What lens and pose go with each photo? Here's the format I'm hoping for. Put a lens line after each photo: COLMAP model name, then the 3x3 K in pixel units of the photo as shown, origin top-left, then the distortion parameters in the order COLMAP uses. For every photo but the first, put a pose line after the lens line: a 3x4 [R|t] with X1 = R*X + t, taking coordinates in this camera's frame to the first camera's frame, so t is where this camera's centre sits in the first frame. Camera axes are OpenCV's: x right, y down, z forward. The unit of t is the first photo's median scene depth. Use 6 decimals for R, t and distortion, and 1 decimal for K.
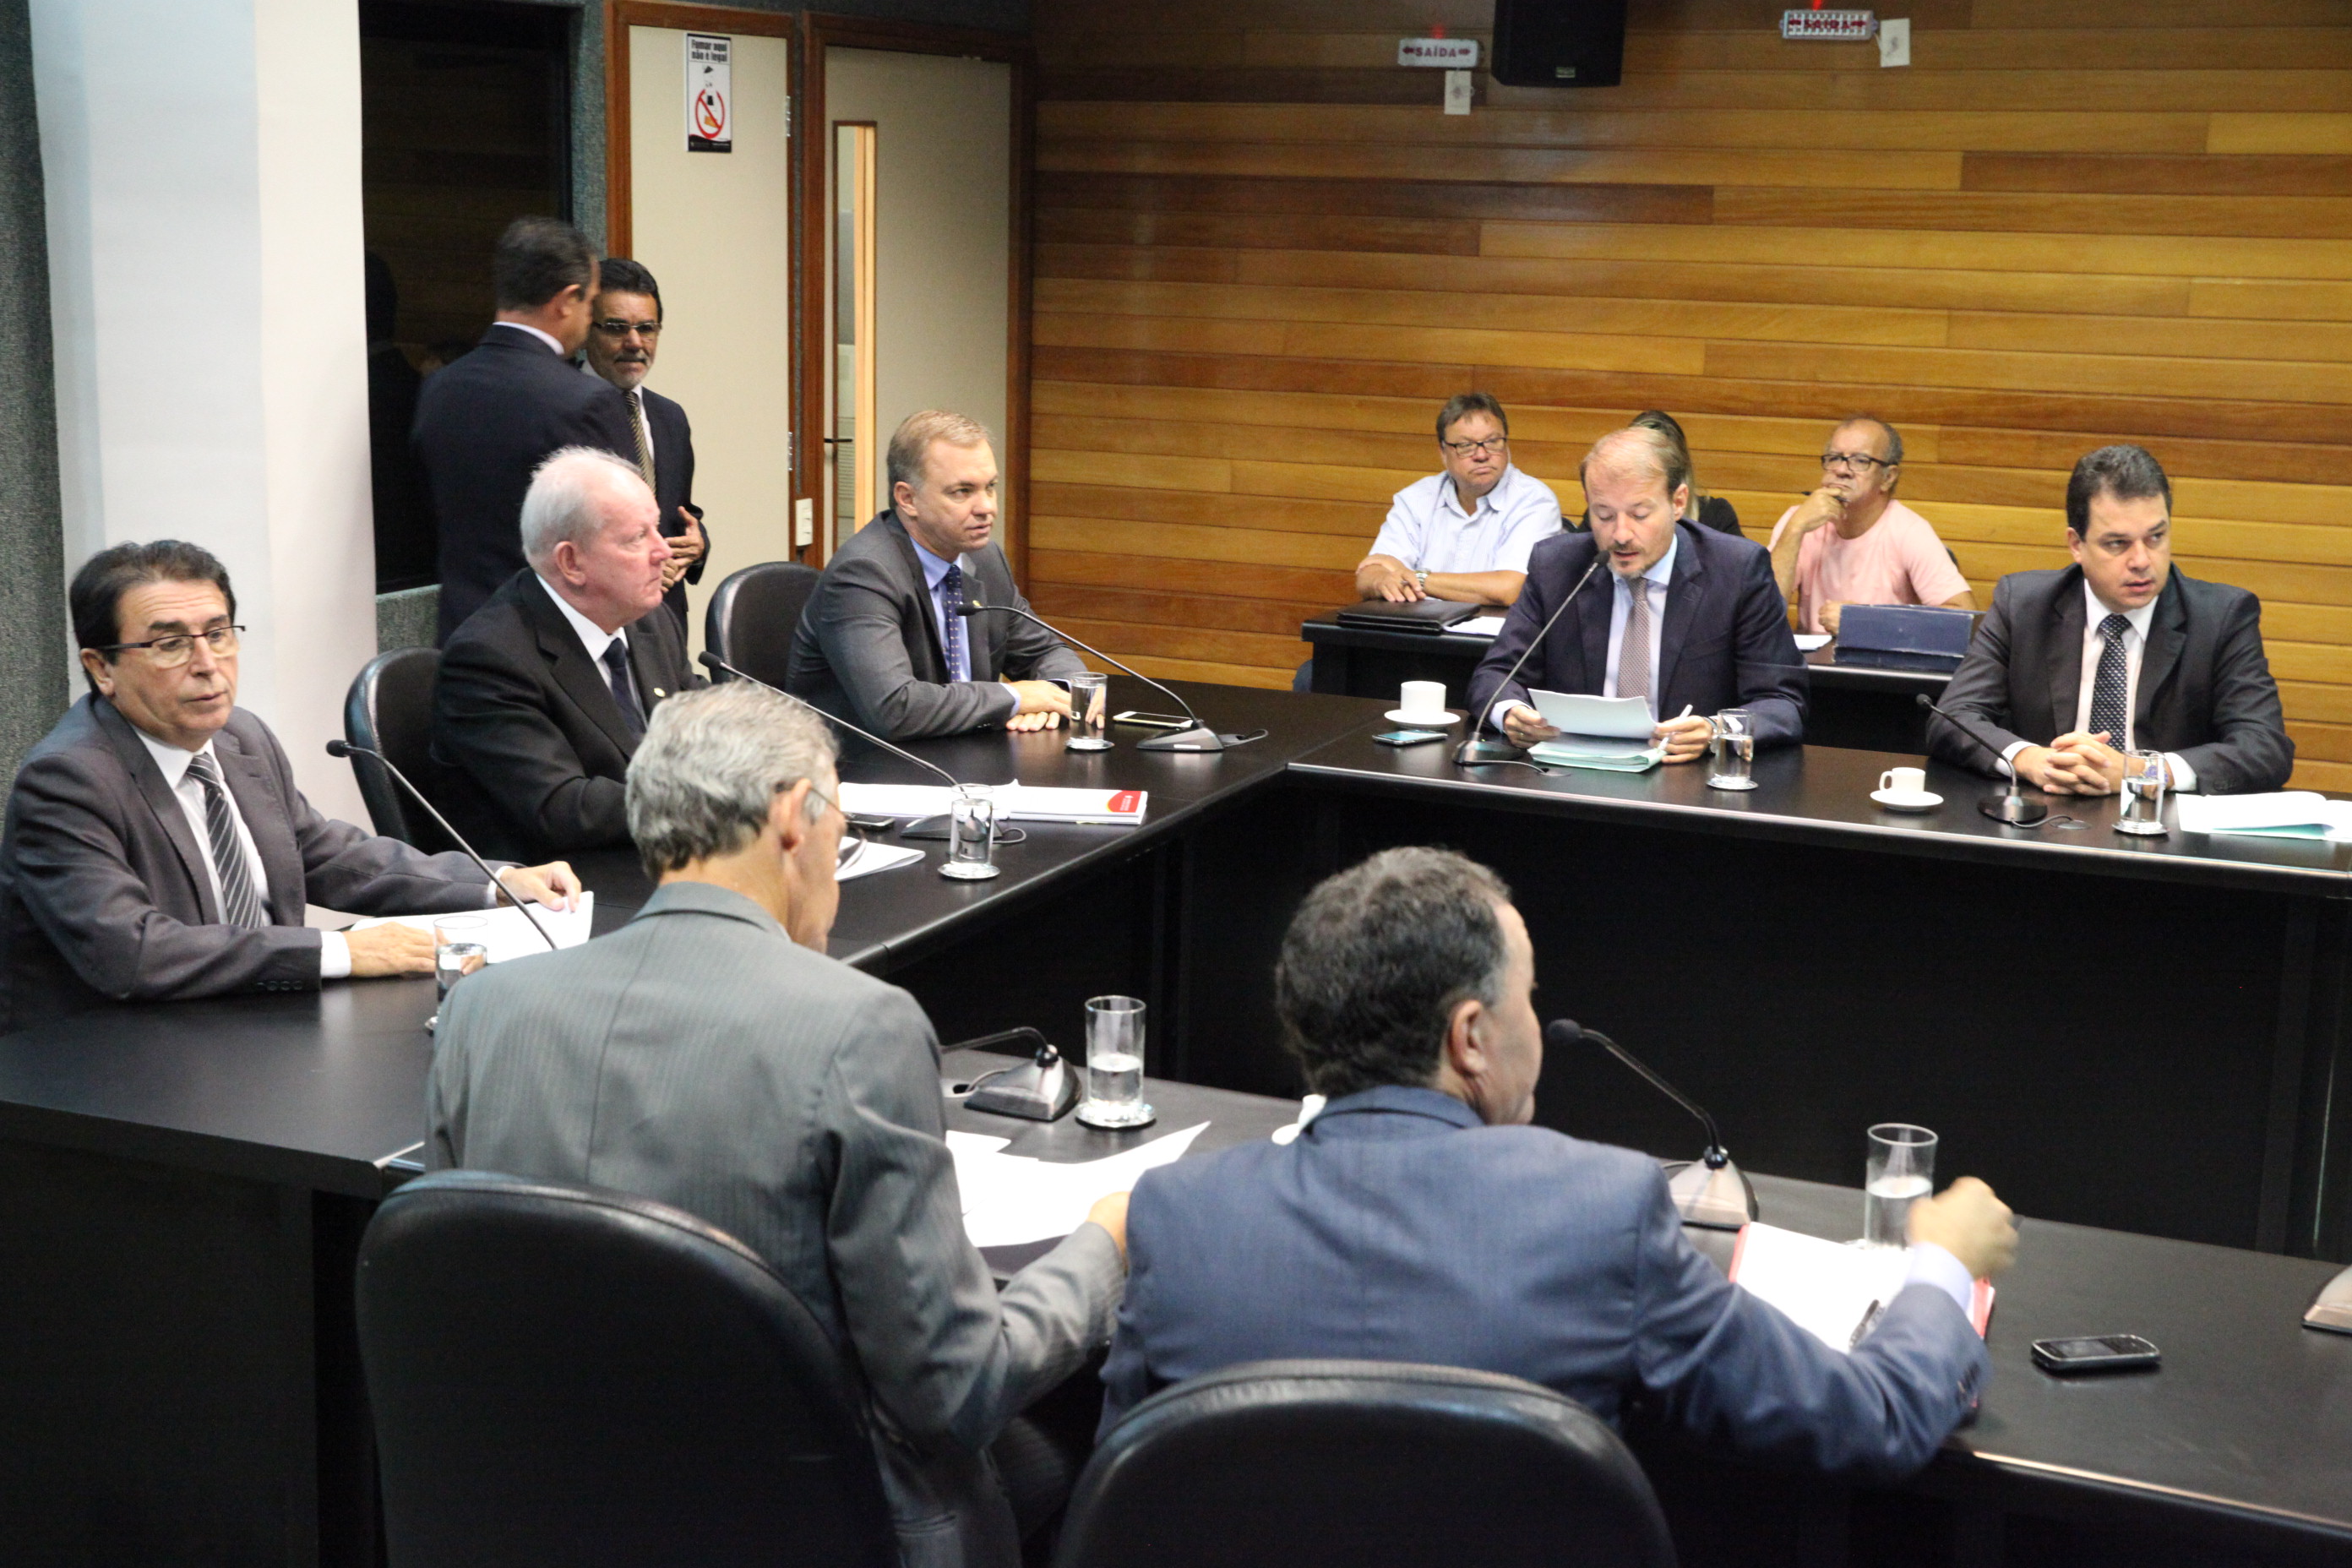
lens RADIAL K [[3072.9, 0, 1176.0], [0, 3072.9, 784.0], [0, 0, 1]] dist [0.025026, 0.115658]
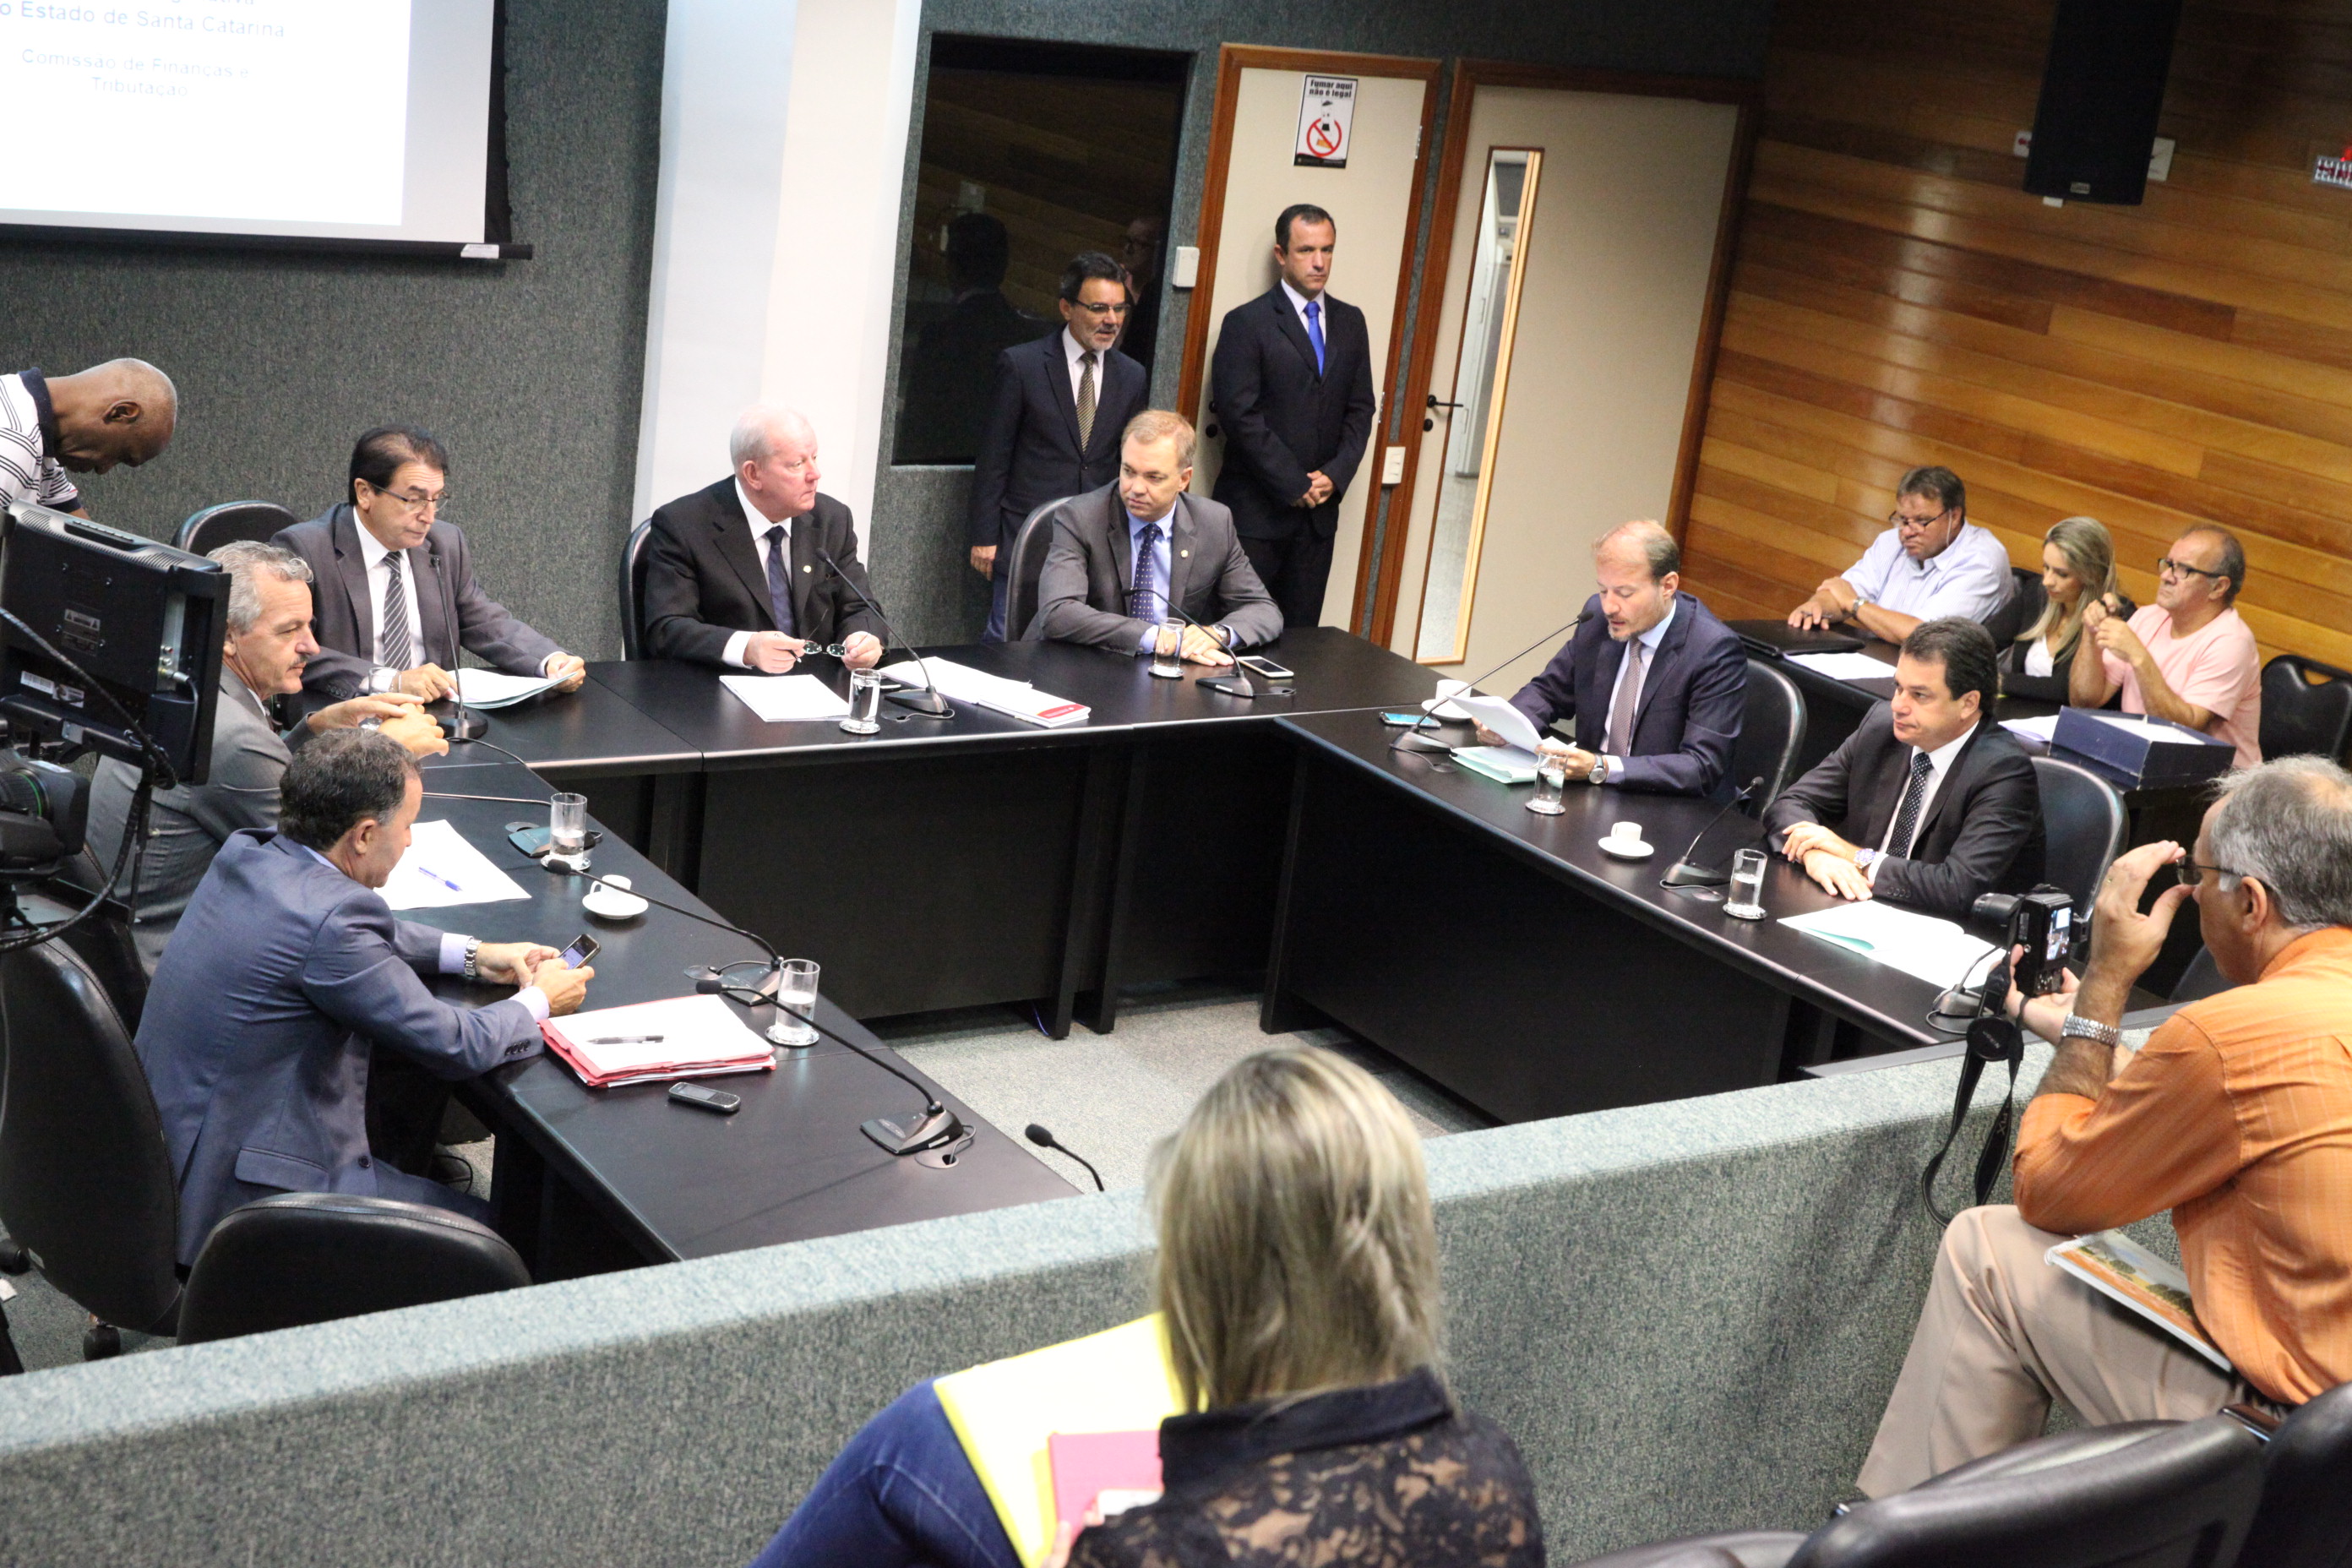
lens RADIAL K [[3072.9, 0, 1176.0], [0, 3072.9, 784.0], [0, 0, 1]] dist [0.025026, 0.115658]
pose [[0.836757, 0.232141, -0.495931, 0.483687], [-0.204687, 0.972635, 0.109925, -0.084036], [0.507878, 0.009530, 0.861376, -0.121621]]
